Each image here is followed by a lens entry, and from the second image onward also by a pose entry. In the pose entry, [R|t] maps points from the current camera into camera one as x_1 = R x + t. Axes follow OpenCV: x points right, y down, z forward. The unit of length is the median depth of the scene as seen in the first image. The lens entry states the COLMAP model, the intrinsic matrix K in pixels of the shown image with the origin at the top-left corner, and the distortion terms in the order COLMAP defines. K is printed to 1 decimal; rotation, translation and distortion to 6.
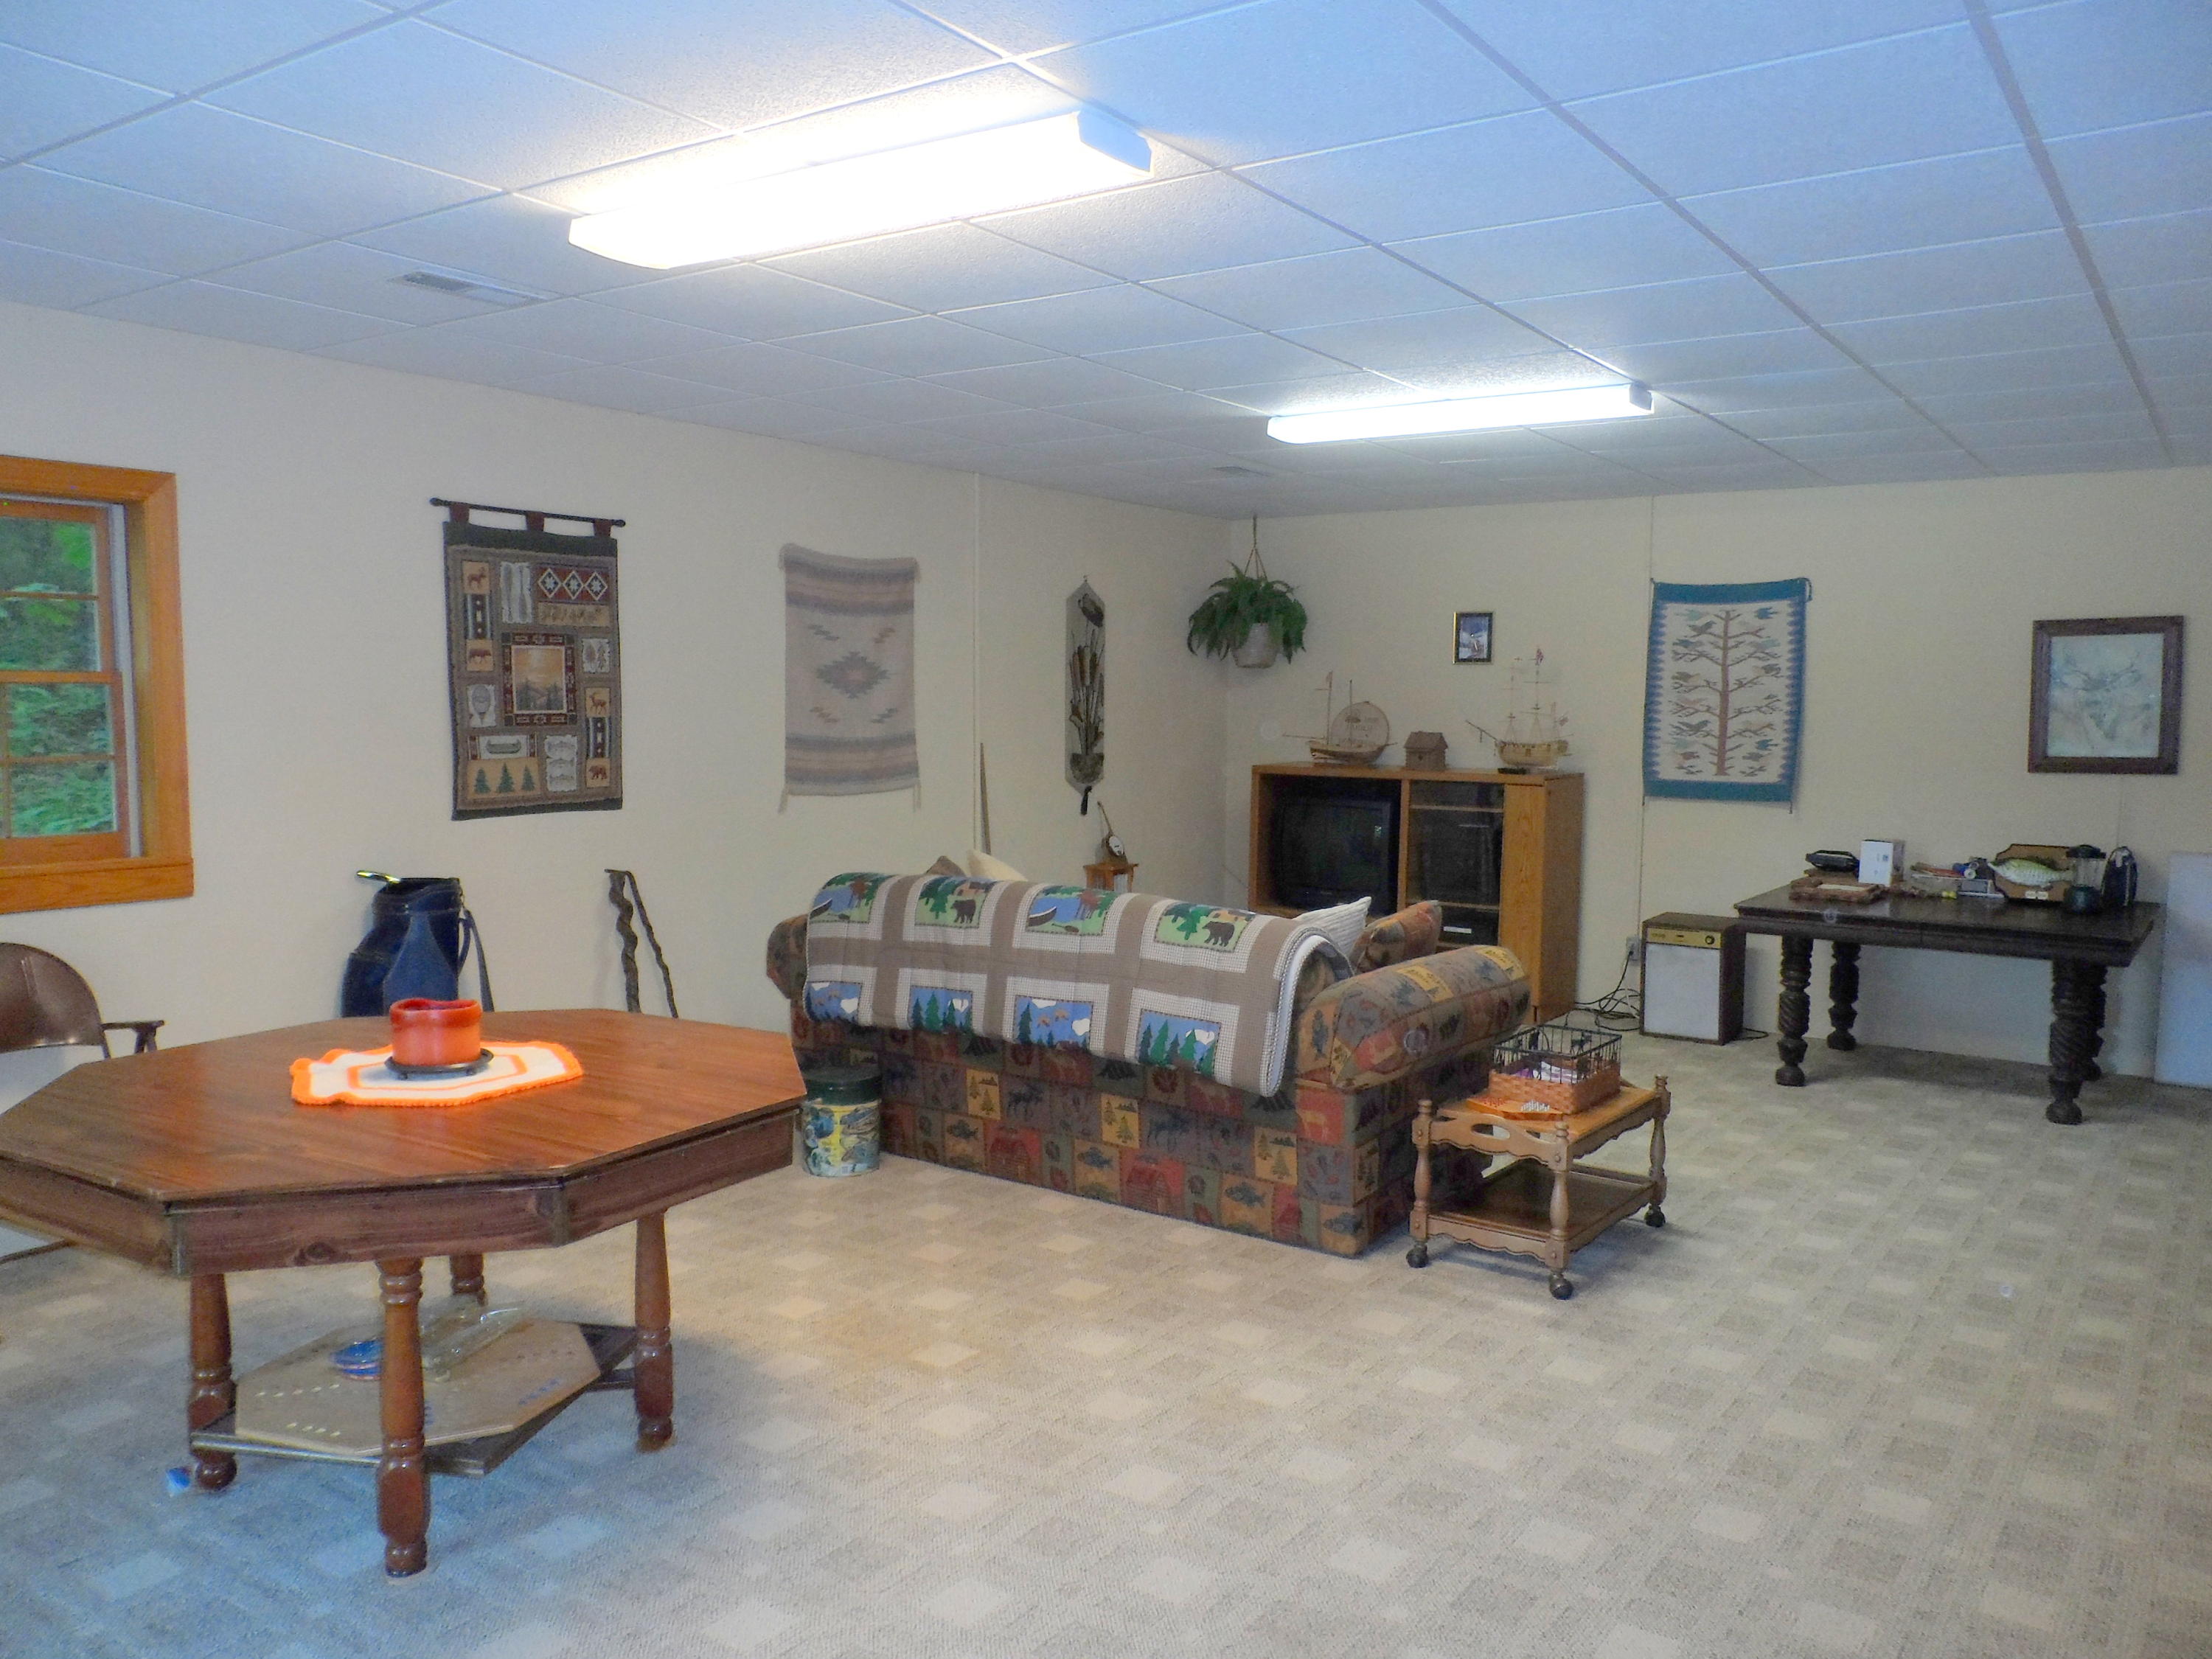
lens RADIAL K [[1681.8, 0, 1098.0], [0, 1681.8, 840.1], [0, 0, 1]] dist [-0.010398, 0.009799]
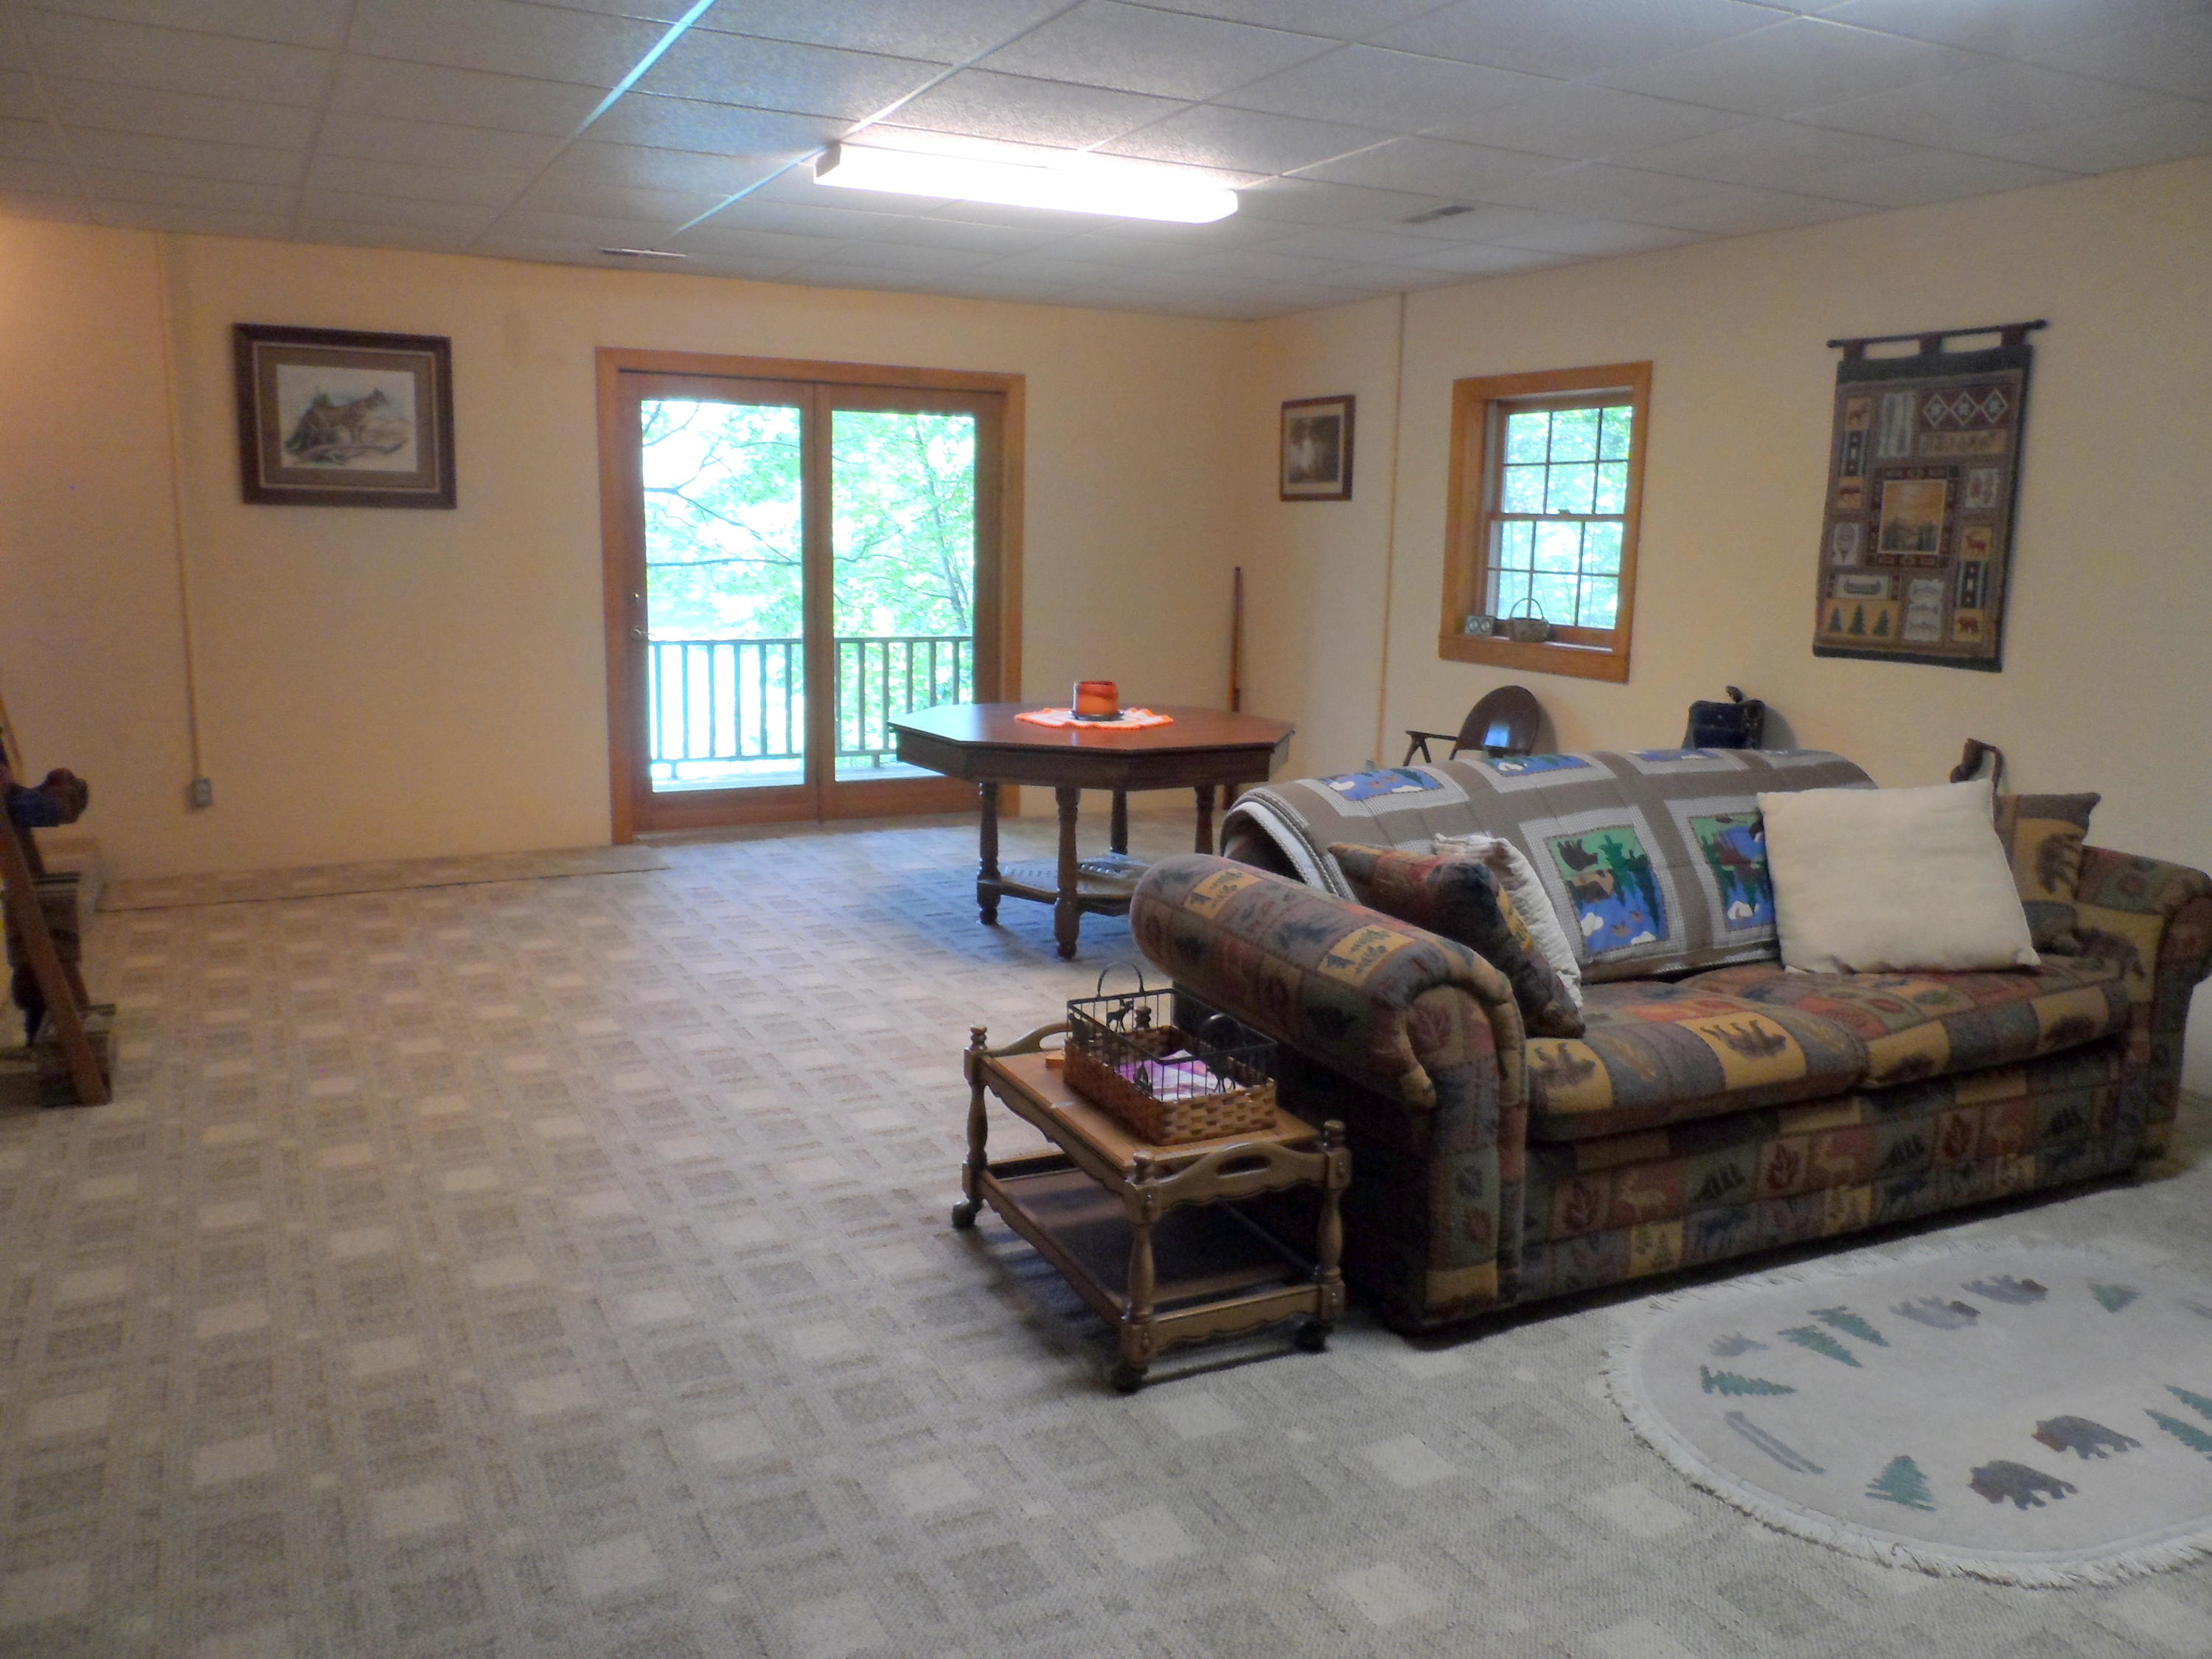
lens RADIAL K [[1681.8, 0, 1106.7], [0, 1681.8, 837.0], [0, 0, 1]] dist [-0.010398, 0.009799]
pose [[-0.459093, 0.141592, -0.877032, 0.701621], [-0.103918, 0.971881, 0.211302, -0.072617], [0.882290, 0.188147, -0.431469, 1.026074]]
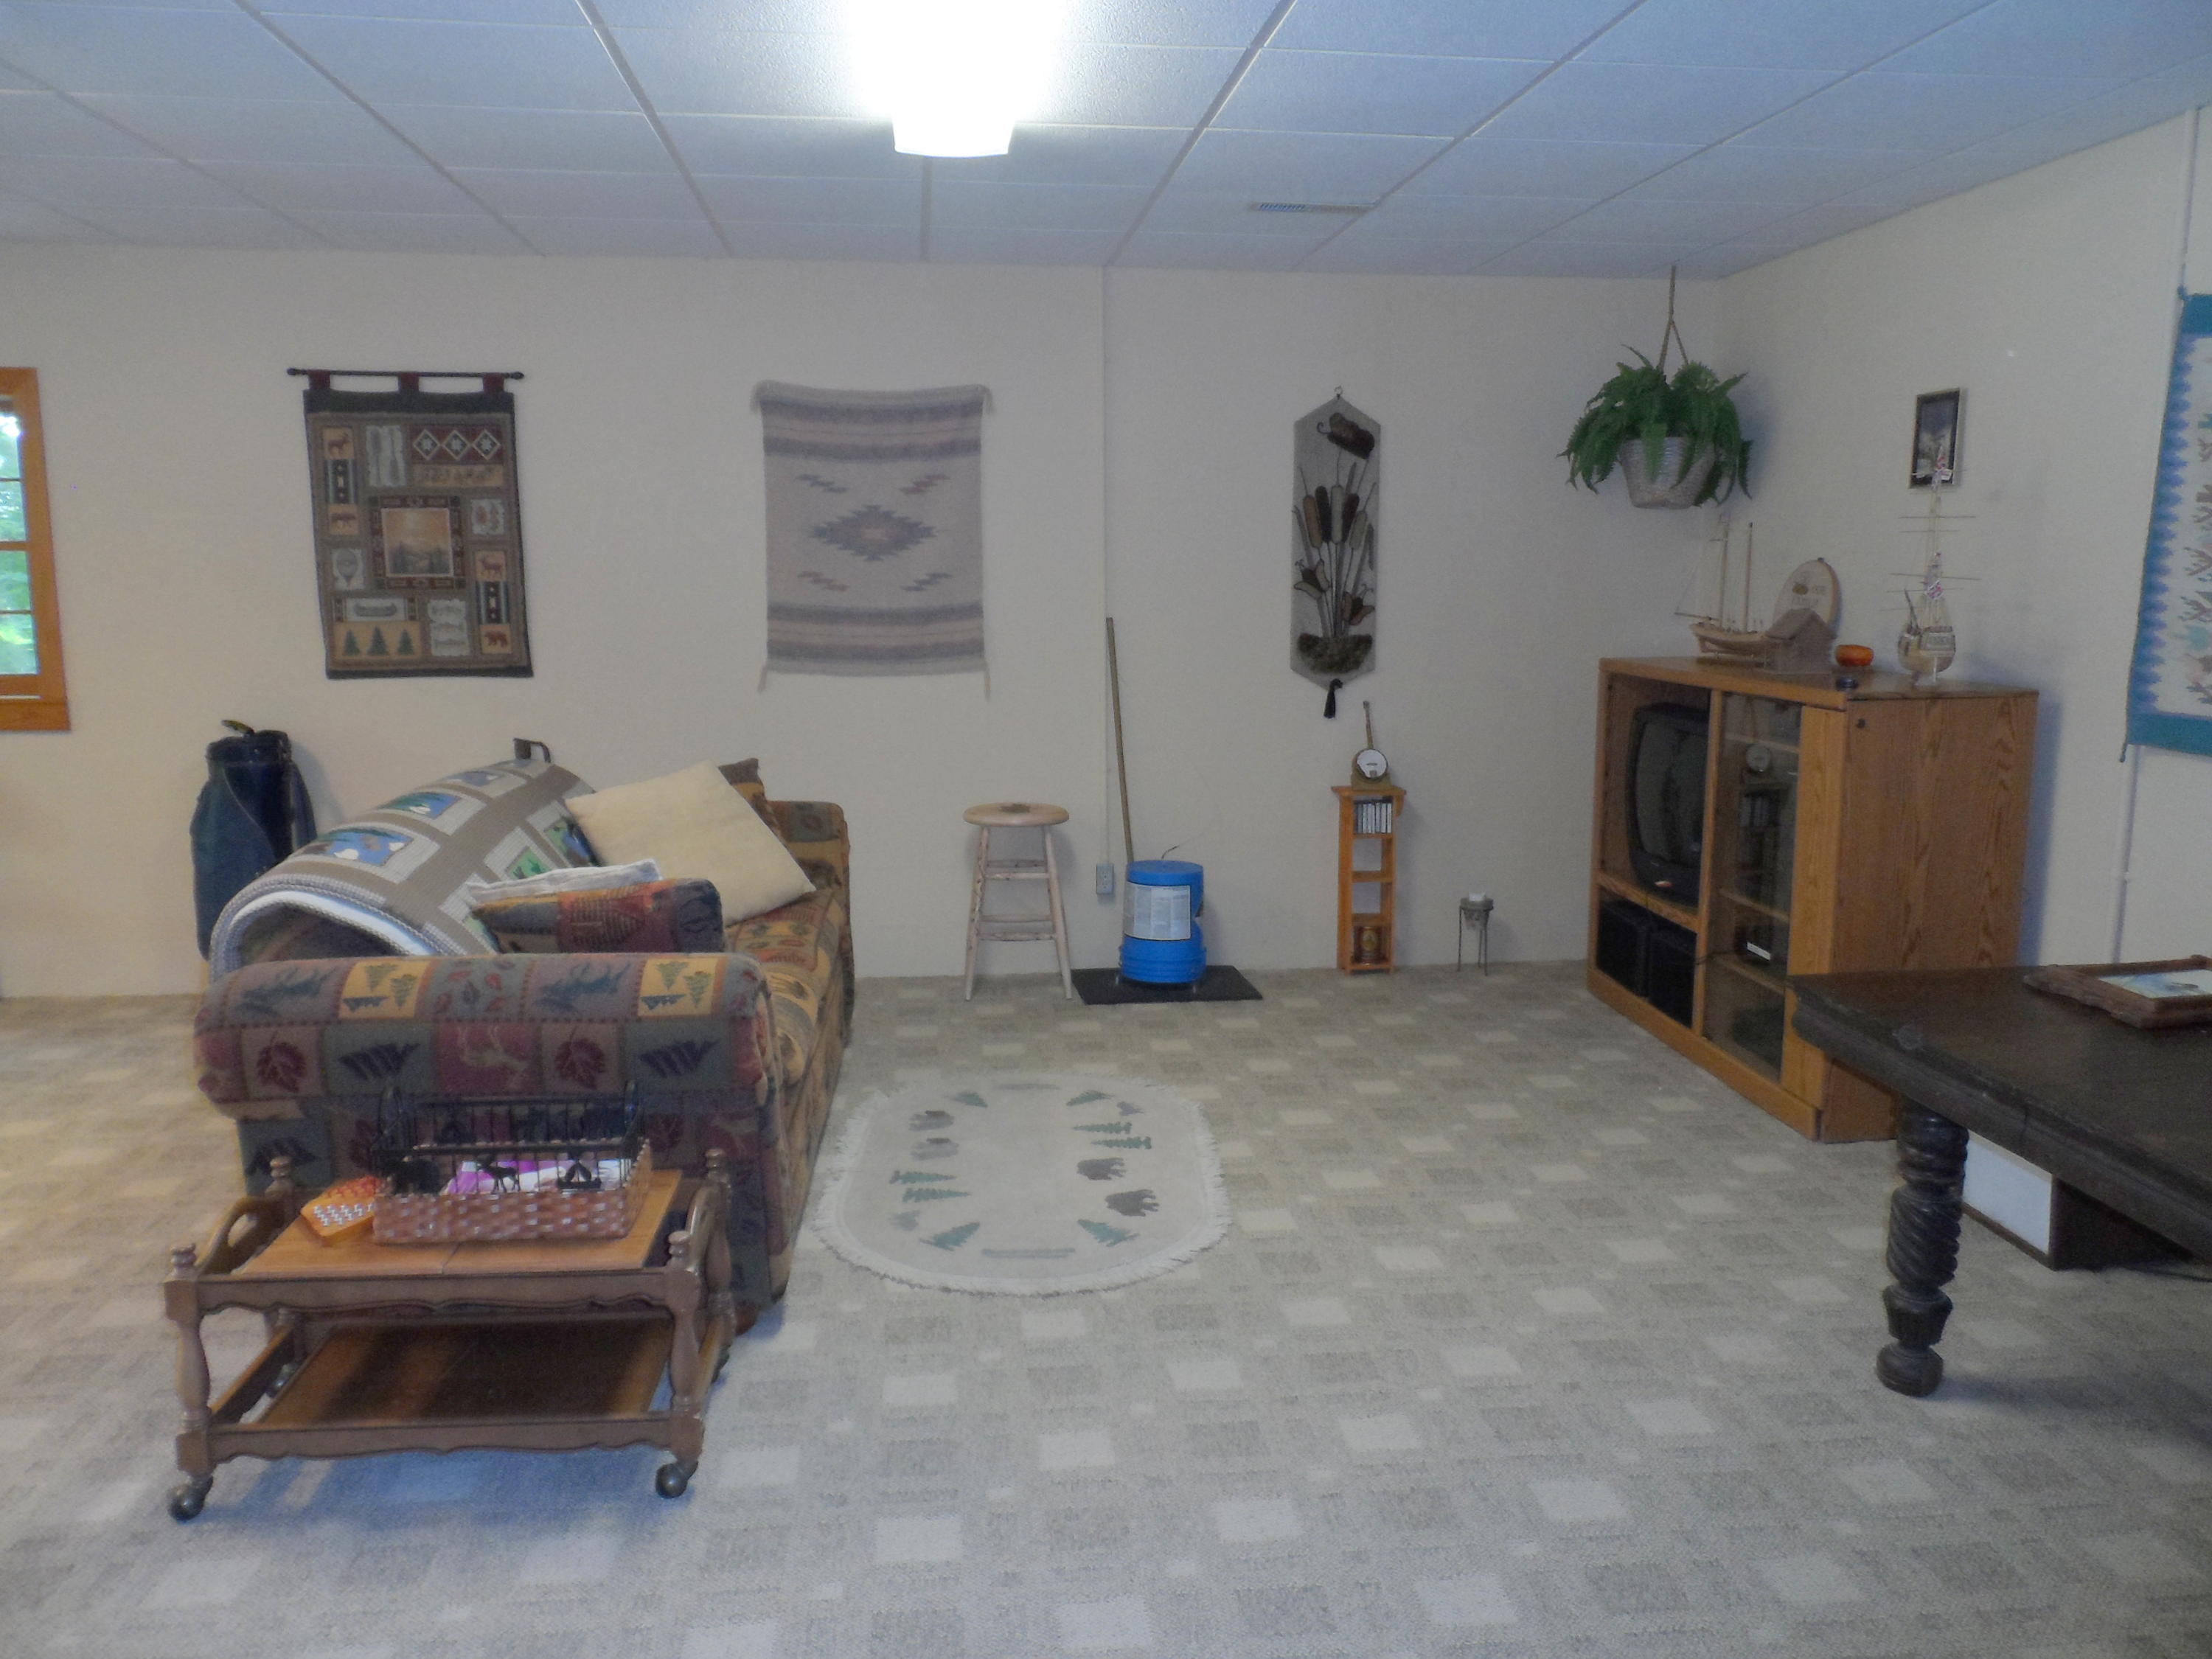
lens RADIAL K [[1681.8, 0, 1107.1], [0, 1681.8, 833.2], [0, 0, 1]] dist [-0.010398, 0.009799]
pose [[0.665225, 0.106874, -0.738954, 0.686805], [-0.058546, 0.994122, 0.091074, -0.038355], [0.744344, -0.017322, 0.667572, 0.626116]]
